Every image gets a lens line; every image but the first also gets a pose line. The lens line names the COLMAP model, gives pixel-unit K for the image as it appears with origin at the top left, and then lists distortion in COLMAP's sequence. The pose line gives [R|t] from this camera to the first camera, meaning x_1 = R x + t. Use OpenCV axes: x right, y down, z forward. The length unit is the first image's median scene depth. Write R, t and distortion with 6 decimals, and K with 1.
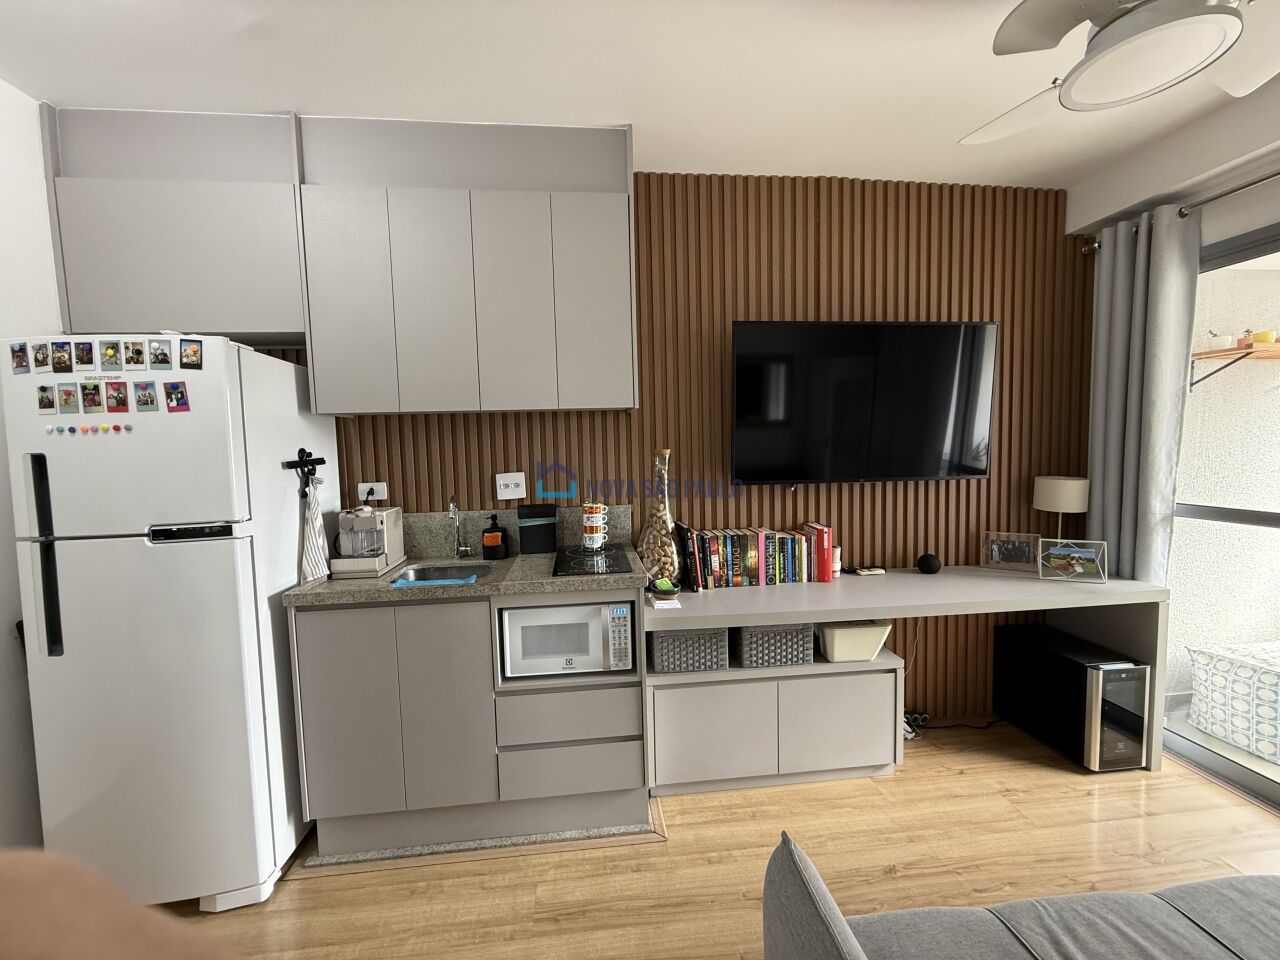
lens RADIAL K [[507.6, 0, 635.6], [0, 507.6, 480.0], [0, 0, 1]] dist [0.001031, 0.000419]
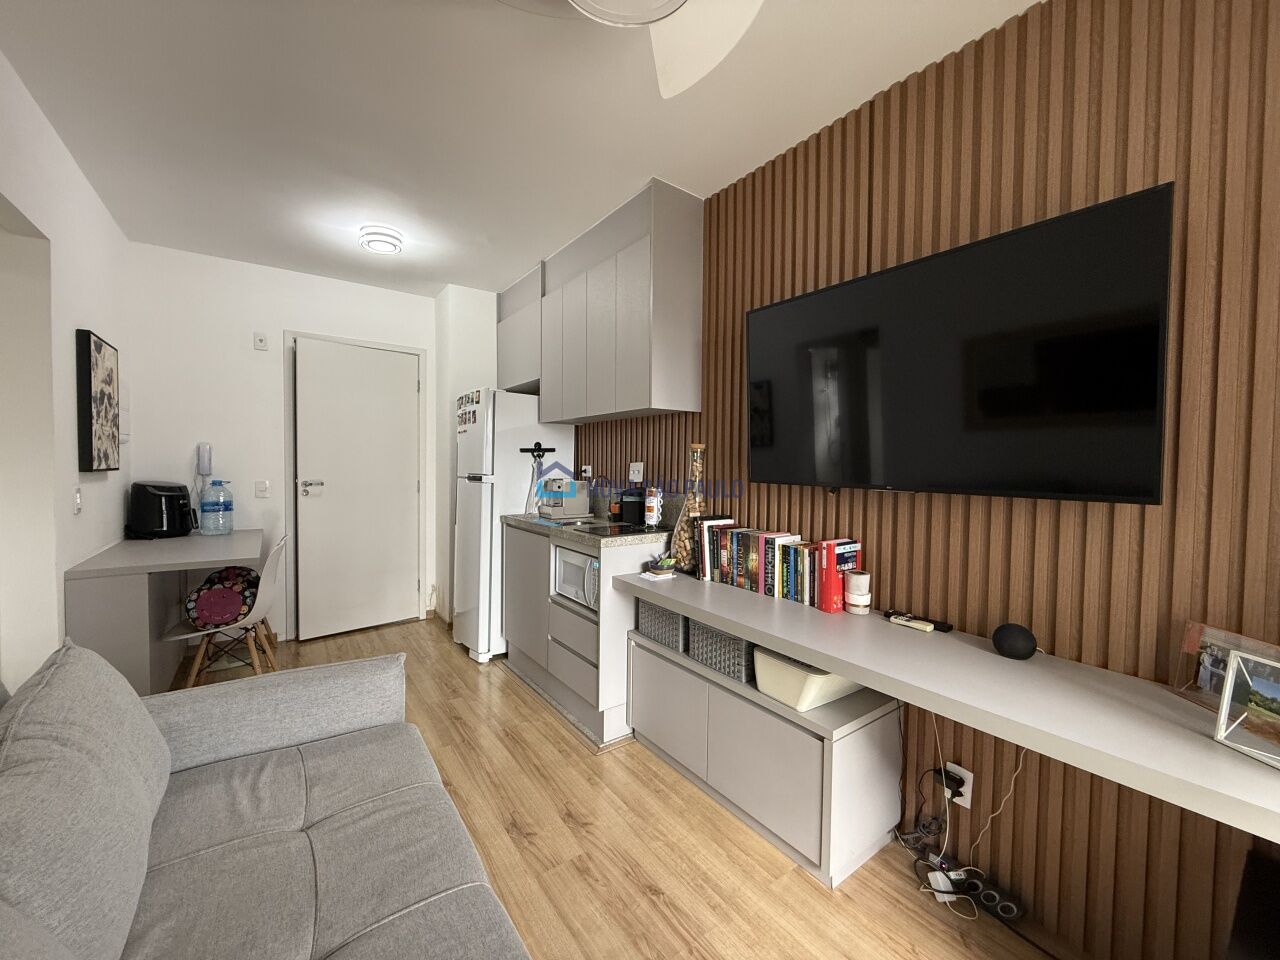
lens RADIAL K [[507.6, 0, 635.6], [0, 507.6, 480.0], [0, 0, 1]] dist [0.001031, 0.000419]
pose [[0.495735, 0.059480, -0.866434, 0.942130], [-0.085327, 0.996161, 0.019566, 0.006540], [0.864272, 0.064231, 0.498907, 0.349792]]
